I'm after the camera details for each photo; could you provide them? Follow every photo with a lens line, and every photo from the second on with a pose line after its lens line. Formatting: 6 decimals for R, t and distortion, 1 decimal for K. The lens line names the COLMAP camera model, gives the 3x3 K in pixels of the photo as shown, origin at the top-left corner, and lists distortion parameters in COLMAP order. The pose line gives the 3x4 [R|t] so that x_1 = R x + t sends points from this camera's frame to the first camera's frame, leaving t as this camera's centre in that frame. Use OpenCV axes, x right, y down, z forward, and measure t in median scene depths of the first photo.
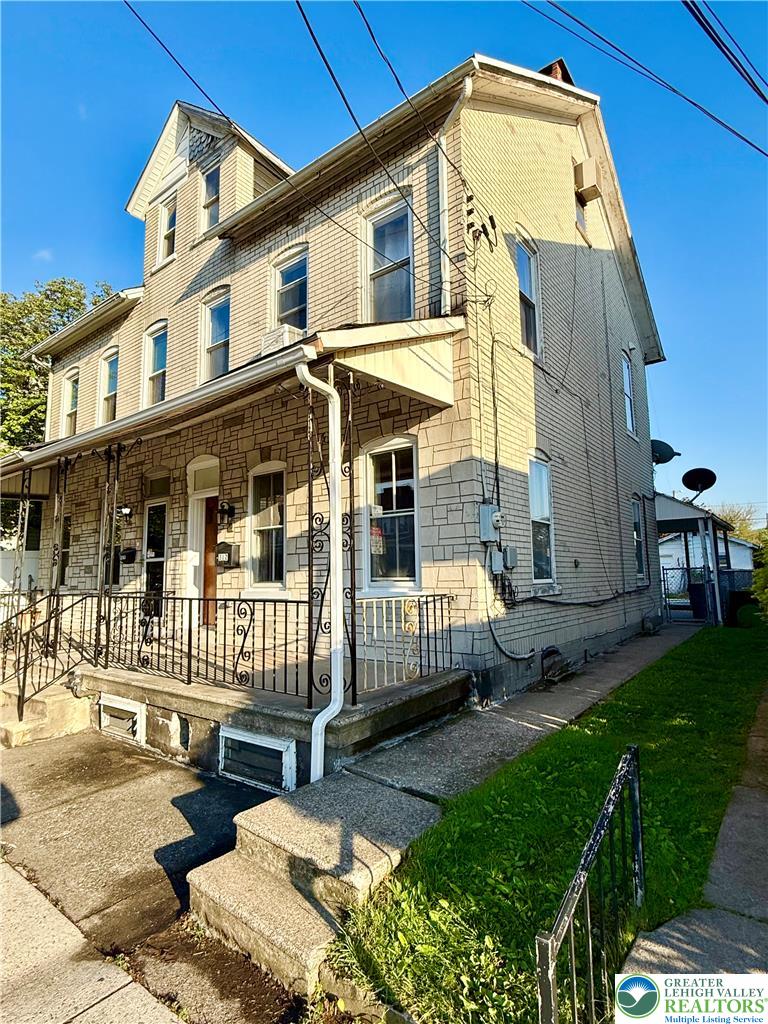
lens RADIAL K [[539.6, 0, 380.7], [0, 539.6, 510.3], [0, 0, 1]] dist [0.000852, 0.001715]
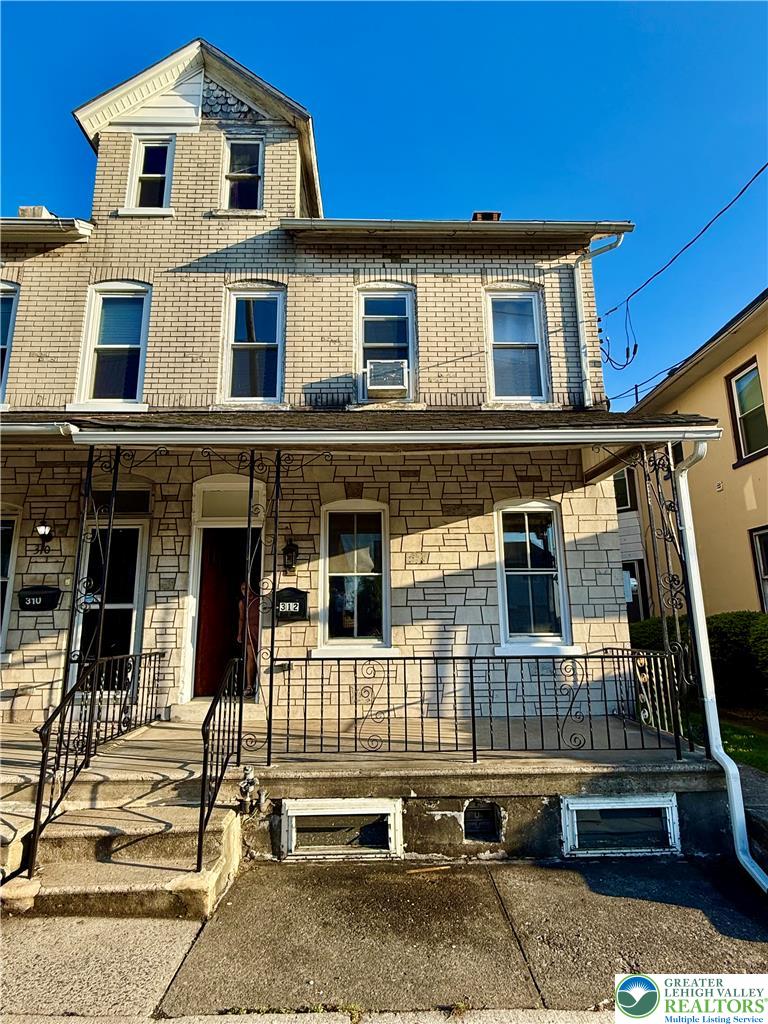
lens RADIAL K [[539.6, 0, 381.7], [0, 539.6, 513.9], [0, 0, 1]] dist [0.000852, 0.001715]
pose [[0.779216, 0.136678, 0.611672, -0.782796], [-0.078168, 0.989506, -0.121526, 0.041303], [-0.621863, 0.046882, 0.781722, 0.314137]]
